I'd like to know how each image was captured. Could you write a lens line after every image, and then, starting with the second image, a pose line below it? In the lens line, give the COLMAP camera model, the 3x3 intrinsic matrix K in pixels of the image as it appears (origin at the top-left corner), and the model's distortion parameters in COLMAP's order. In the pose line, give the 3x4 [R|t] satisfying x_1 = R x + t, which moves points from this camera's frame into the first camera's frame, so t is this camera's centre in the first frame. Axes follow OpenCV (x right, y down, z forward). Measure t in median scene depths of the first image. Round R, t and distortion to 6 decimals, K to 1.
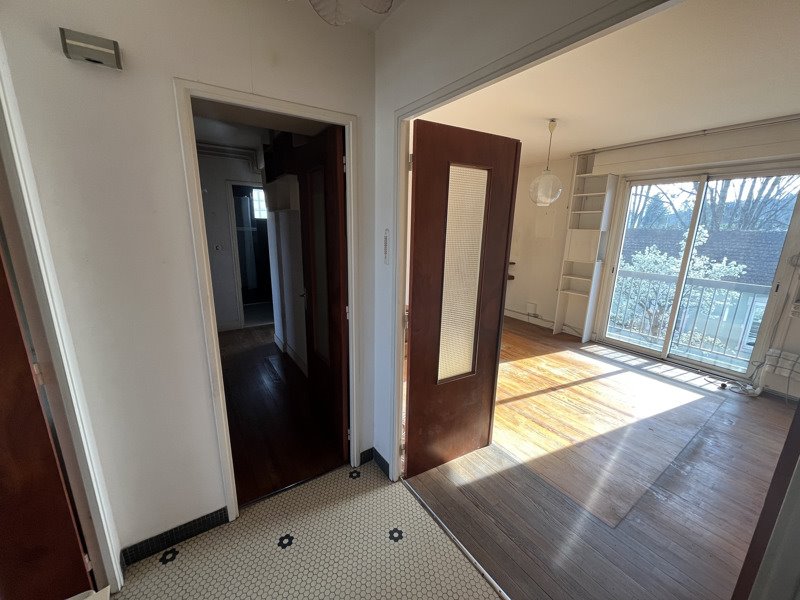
lens RADIAL K [[321.8, 0, 400.7], [0, 321.8, 300.0], [0, 0, 1]] dist [-0.001184, 0.000135]
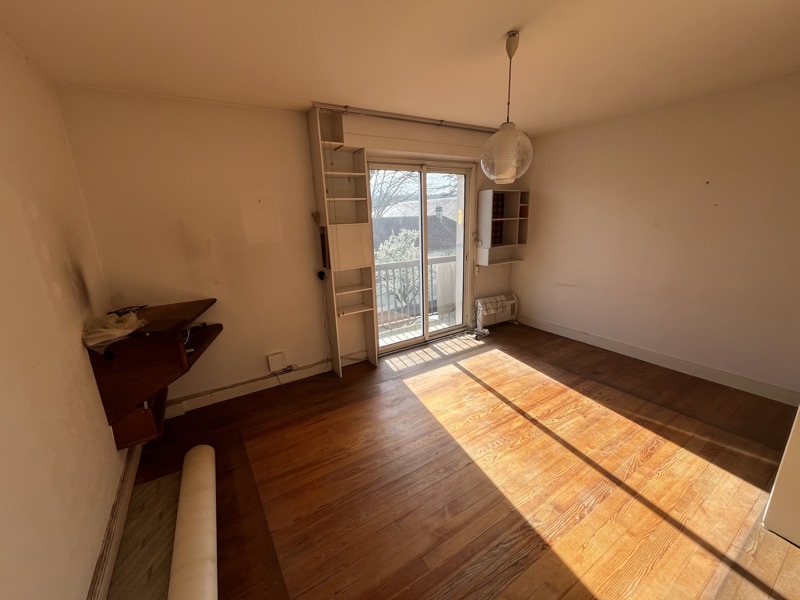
lens RADIAL K [[321.8, 0, 402.1], [0, 321.8, 300.6], [0, 0, 1]] dist [-0.001184, 0.000135]
pose [[0.036728, -0.268843, 0.962483, -0.173490], [0.266564, 0.930872, 0.249841, -0.225748], [-0.963117, 0.247387, 0.105853, 0.931036]]
